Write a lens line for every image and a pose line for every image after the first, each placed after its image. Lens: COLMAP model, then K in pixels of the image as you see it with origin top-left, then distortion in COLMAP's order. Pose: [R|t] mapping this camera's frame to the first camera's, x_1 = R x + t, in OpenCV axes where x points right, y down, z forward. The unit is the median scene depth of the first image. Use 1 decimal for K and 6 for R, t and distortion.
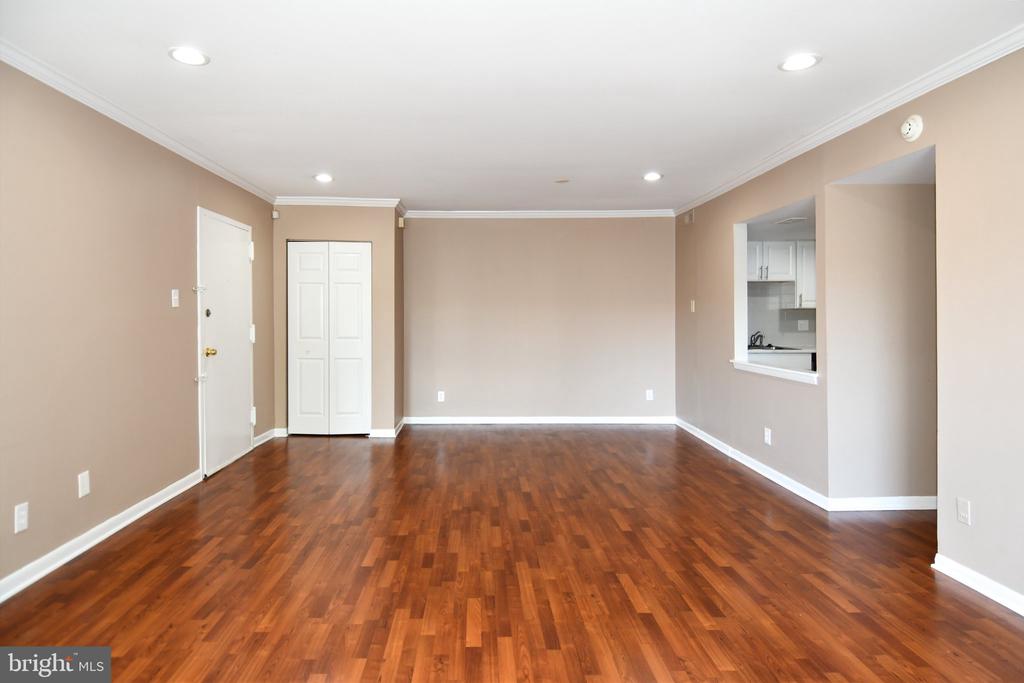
lens RADIAL K [[570.3, 0, 510.3], [0, 570.3, 321.7], [0, 0, 1]] dist [-0.008370, -0.004187]
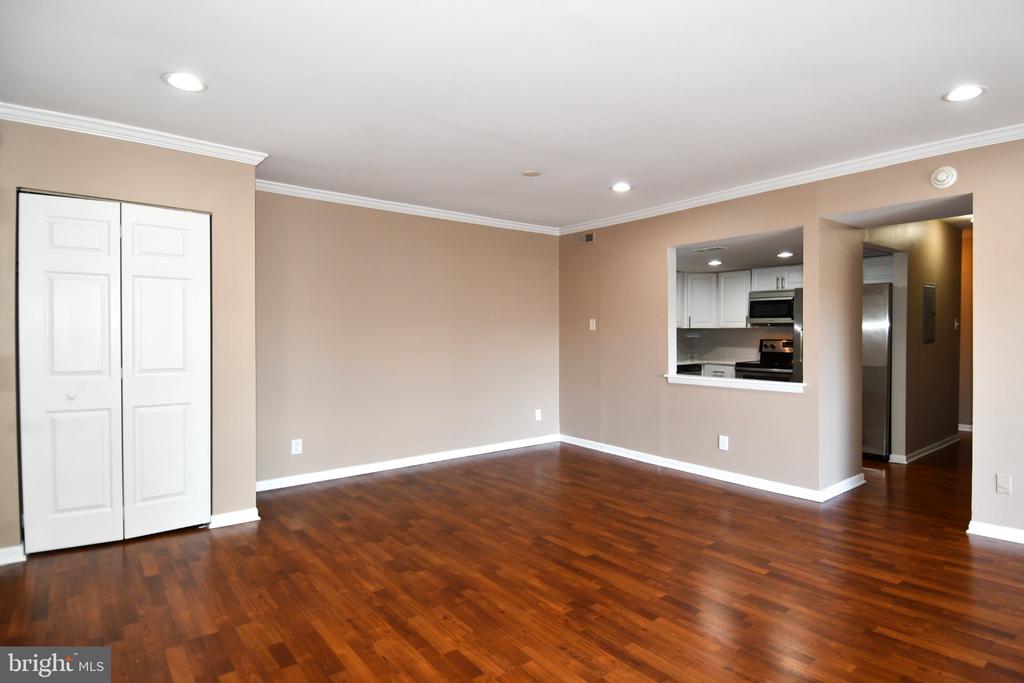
lens RADIAL K [[506.6, 0, 513.2], [0, 506.6, 340.8], [0, 0, 1]] dist [-0.006216, -0.005393]
pose [[0.771673, -0.006243, 0.635989, -0.427516], [0.007682, 0.999970, 0.000494, 0.000966], [-0.635973, 0.004505, 0.771698, 0.455712]]
